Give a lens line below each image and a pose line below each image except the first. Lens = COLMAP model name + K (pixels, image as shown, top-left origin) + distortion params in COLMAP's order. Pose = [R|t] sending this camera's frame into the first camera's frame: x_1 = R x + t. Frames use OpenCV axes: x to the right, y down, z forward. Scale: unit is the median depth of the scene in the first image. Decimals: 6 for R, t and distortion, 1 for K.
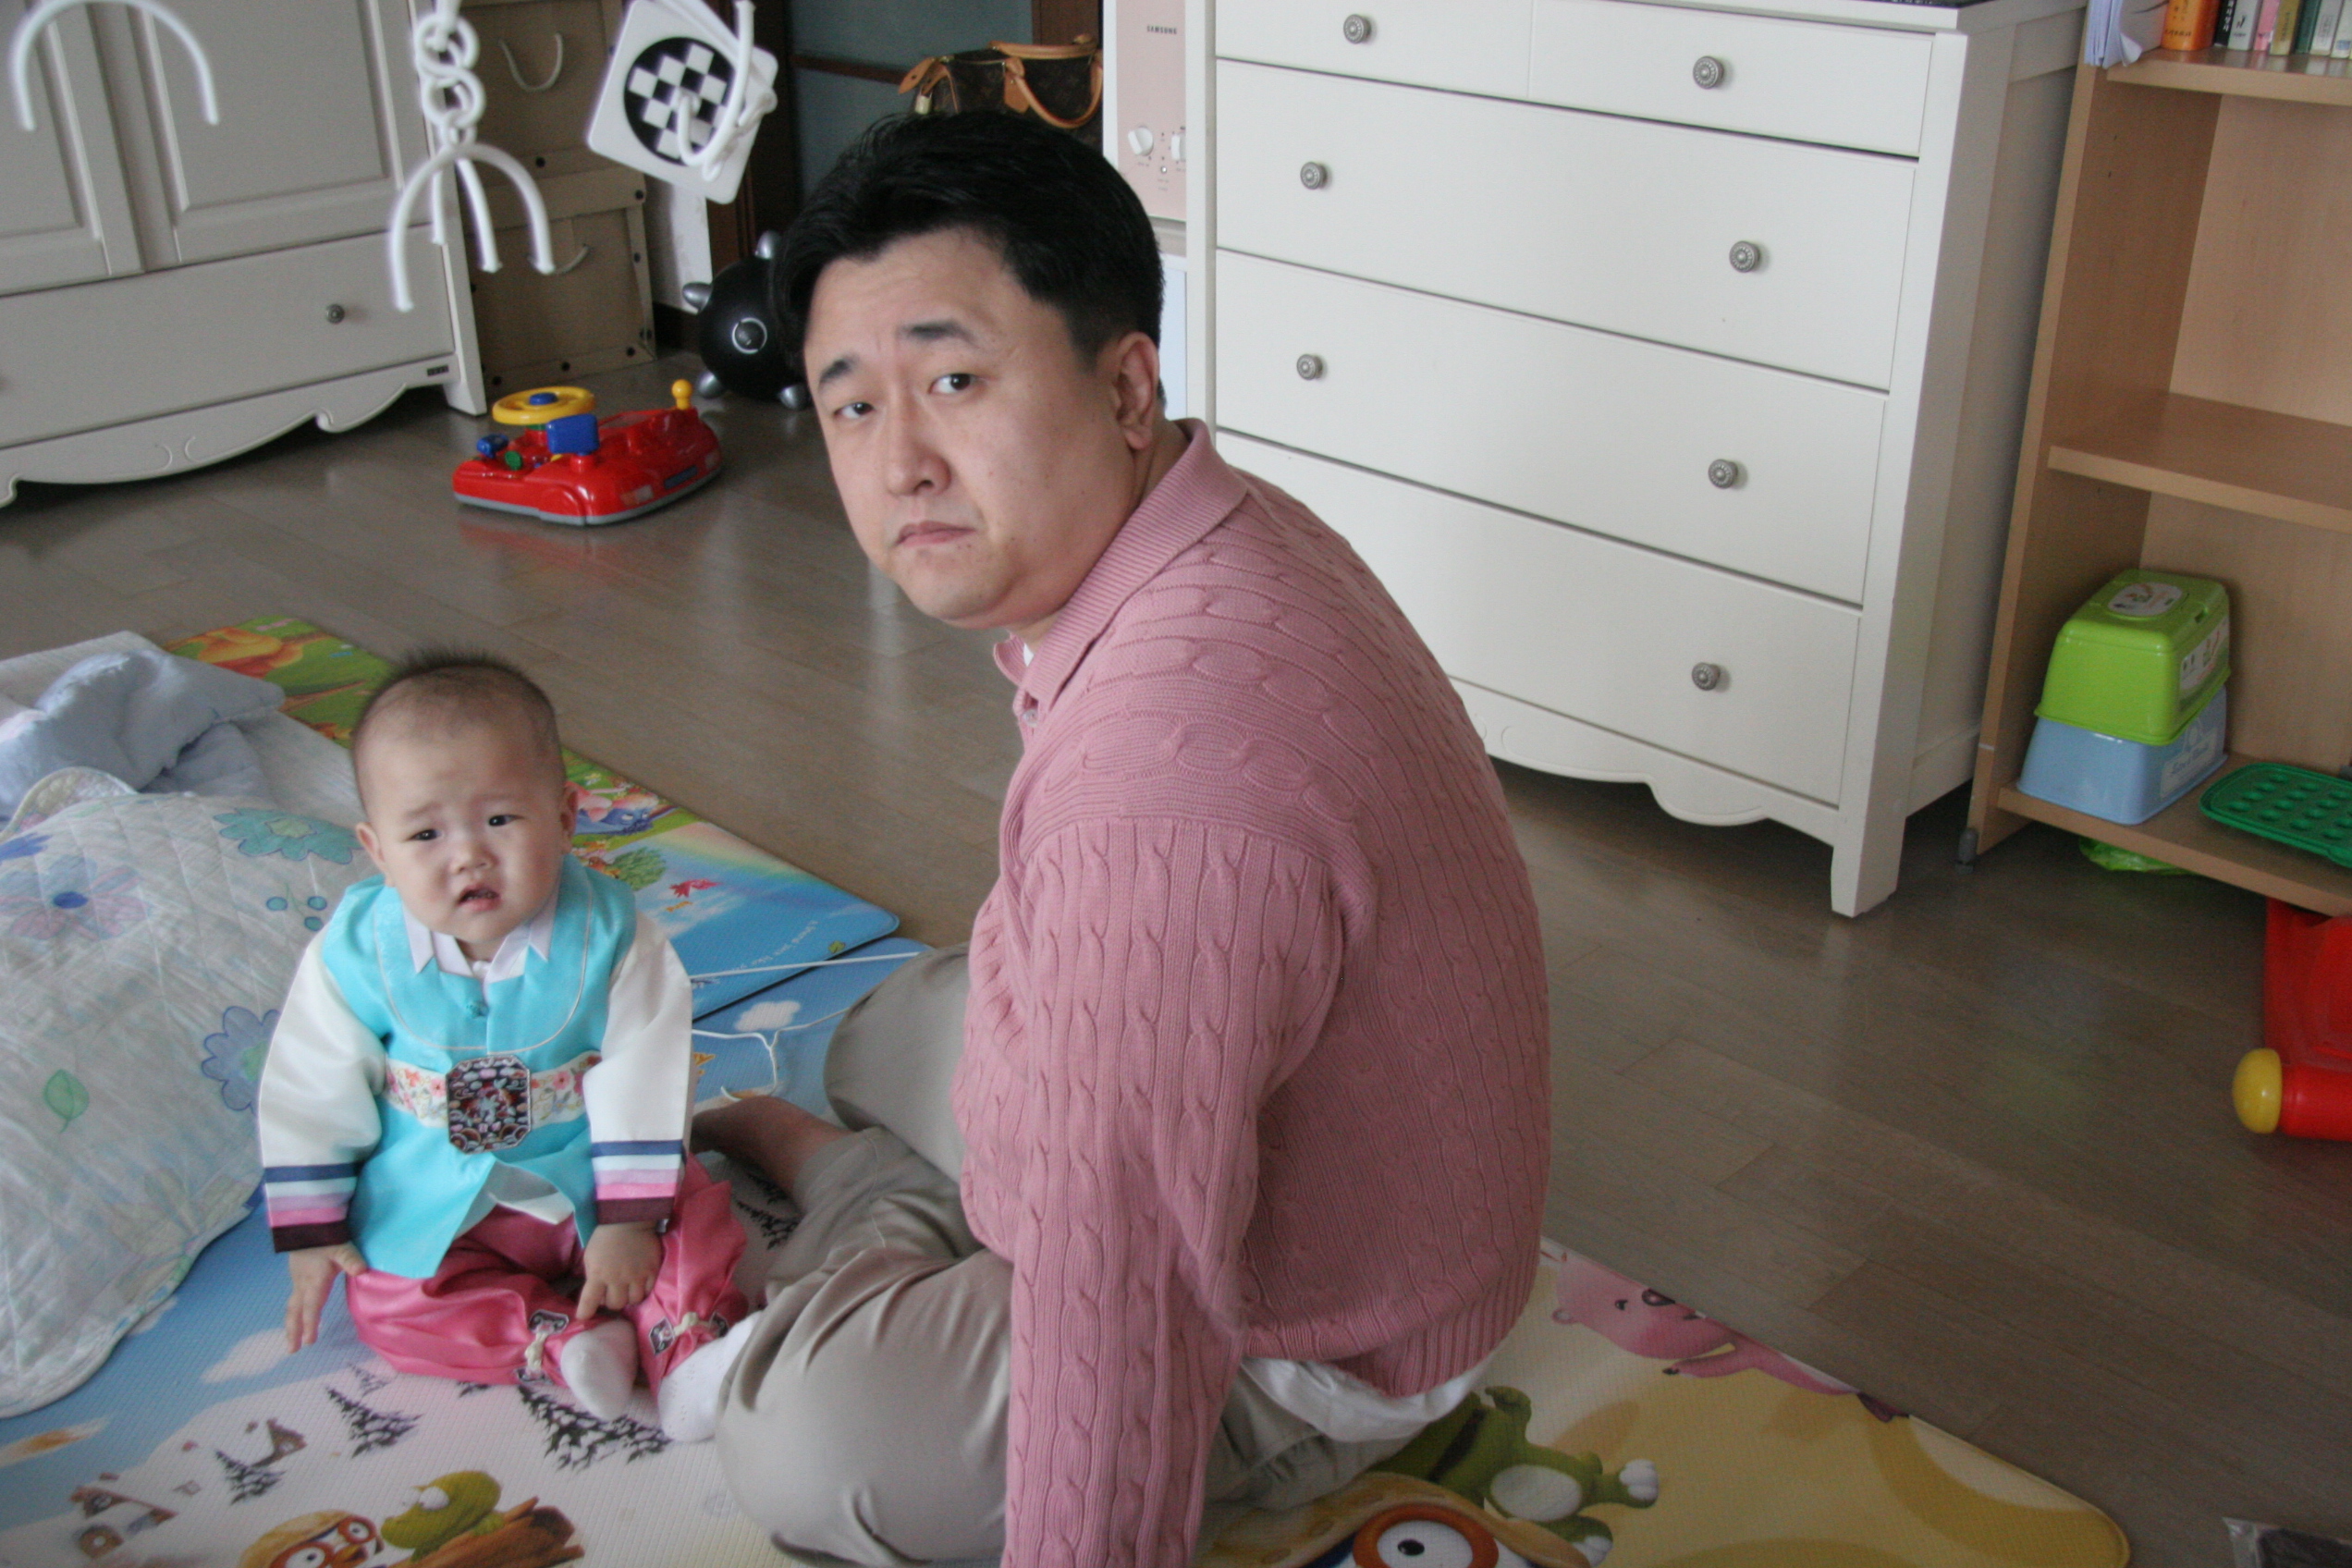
lens RADIAL K [[2473.1, 0, 1118.0], [0, 2473.1, 819.3], [0, 0, 1]] dist [-0.036906, 0.291713]
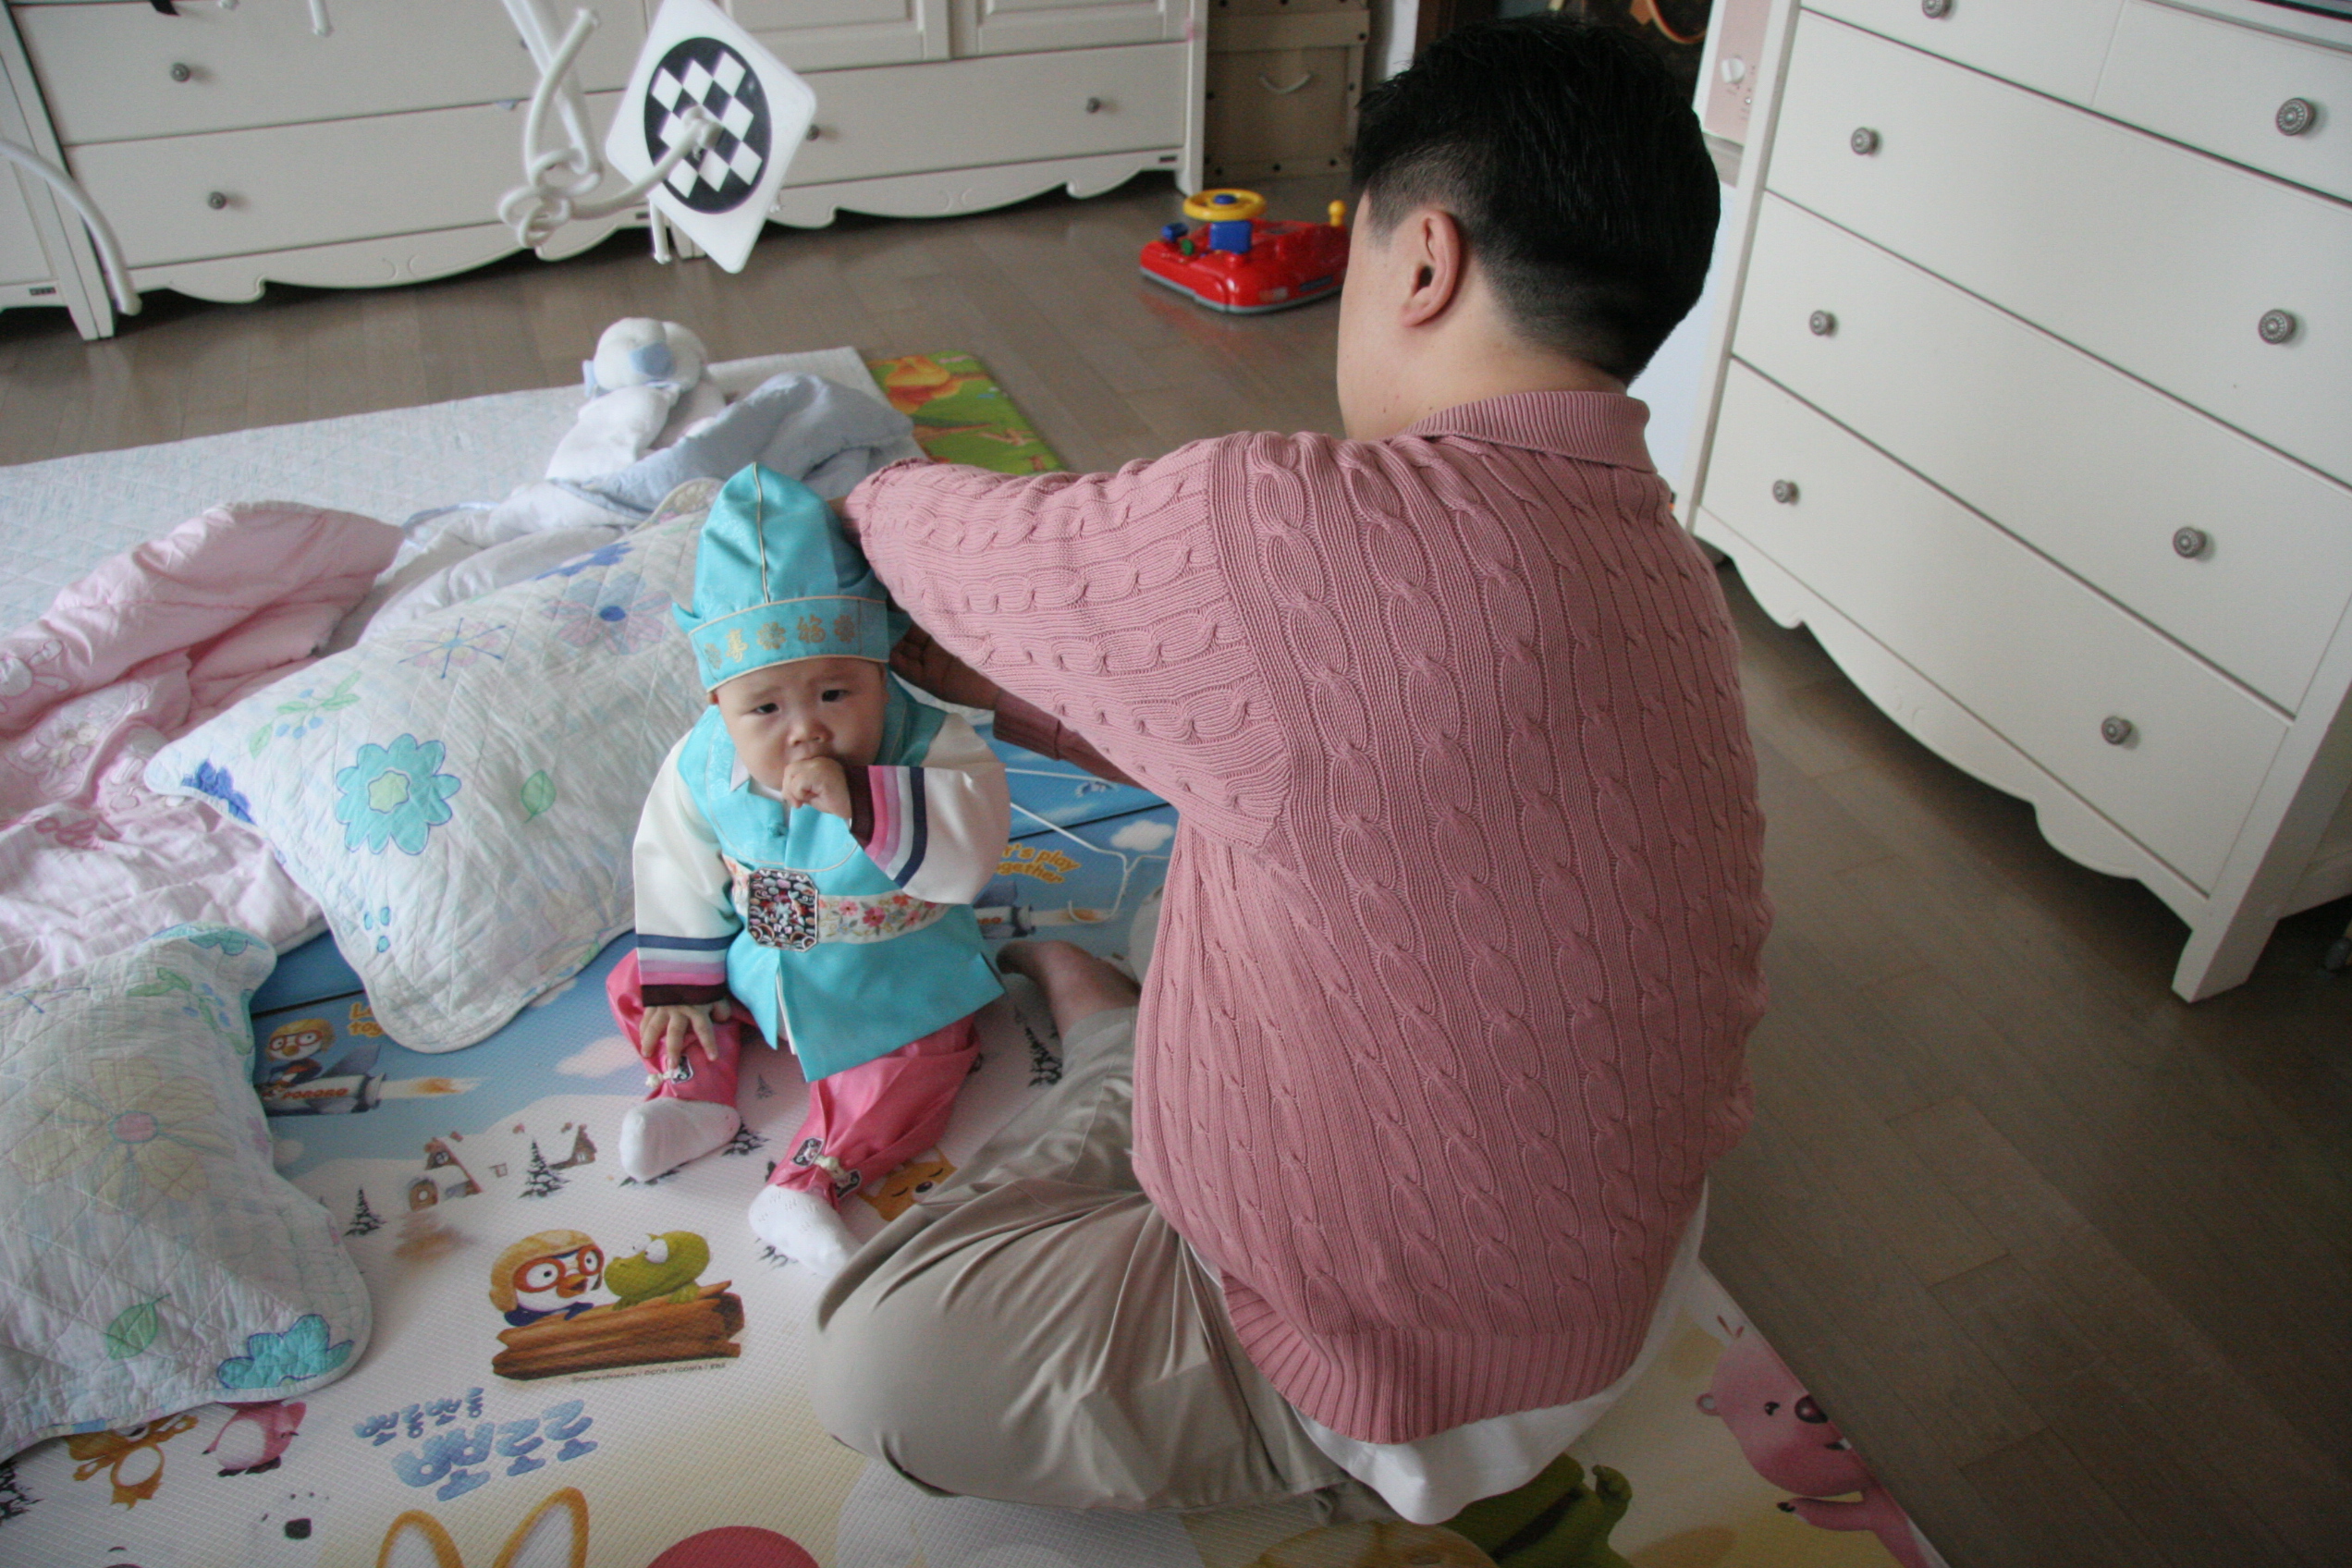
lens RADIAL K [[1730.1, 0, 1198.2], [0, 1730.1, 785.4], [0, 0, 1]] dist [-0.175911, 0.131645]
pose [[0.927966, 0.253053, -0.273575, 0.083549], [-0.196905, 0.956203, 0.216573, -0.108363], [0.316397, -0.147104, 0.937152, 0.255597]]
